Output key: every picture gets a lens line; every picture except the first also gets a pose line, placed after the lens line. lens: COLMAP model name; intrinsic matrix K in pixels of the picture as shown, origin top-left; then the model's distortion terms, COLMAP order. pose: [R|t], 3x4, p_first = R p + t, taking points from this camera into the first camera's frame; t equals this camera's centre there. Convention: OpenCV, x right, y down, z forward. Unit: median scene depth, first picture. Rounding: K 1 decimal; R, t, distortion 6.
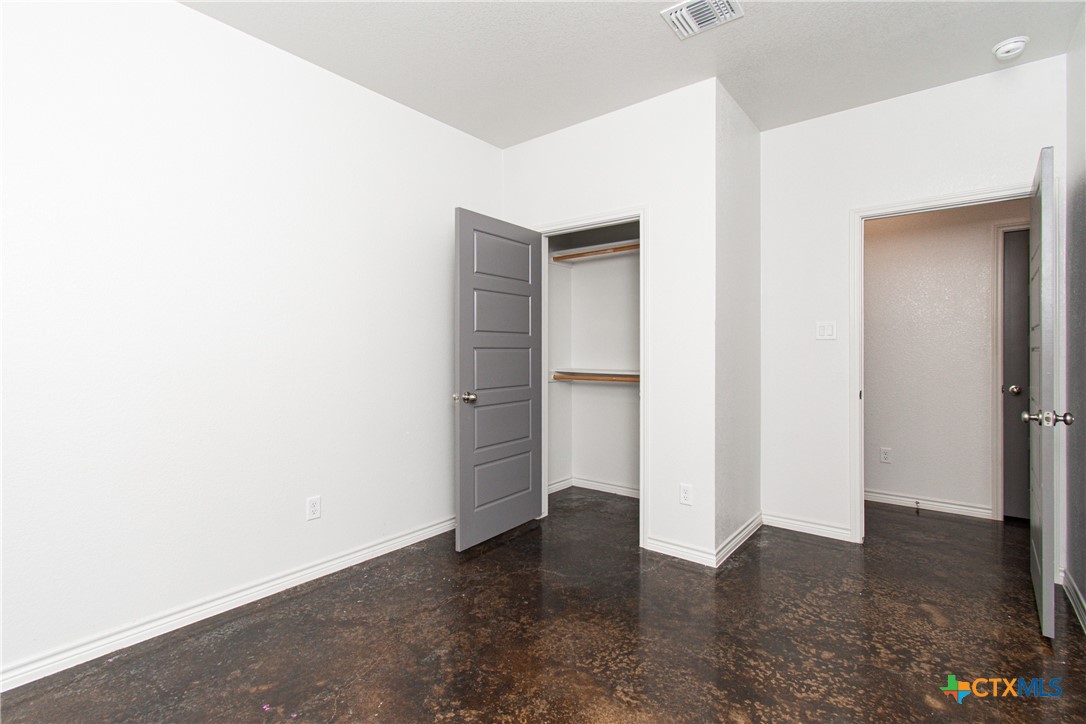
lens RADIAL K [[498.3, 0, 554.3], [0, 498.3, 352.6], [0, 0, 1]] dist [0.000531, -0.000272]
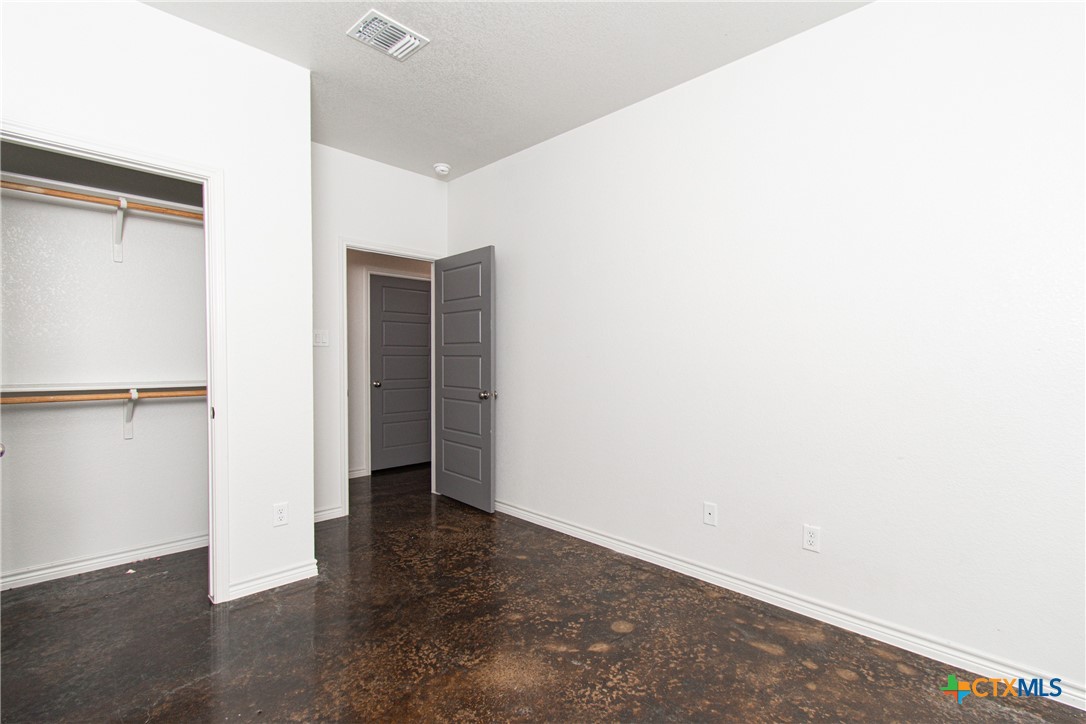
lens RADIAL K [[491.7, 0, 544.4], [0, 491.7, 367.5], [0, 0, 1]] dist [-0.001721, -0.000473]
pose [[0.122699, -0.018046, 0.992280, -0.628340], [-0.011503, 0.999742, 0.019604, -0.006085], [-0.992377, -0.013820, 0.122460, 0.470420]]
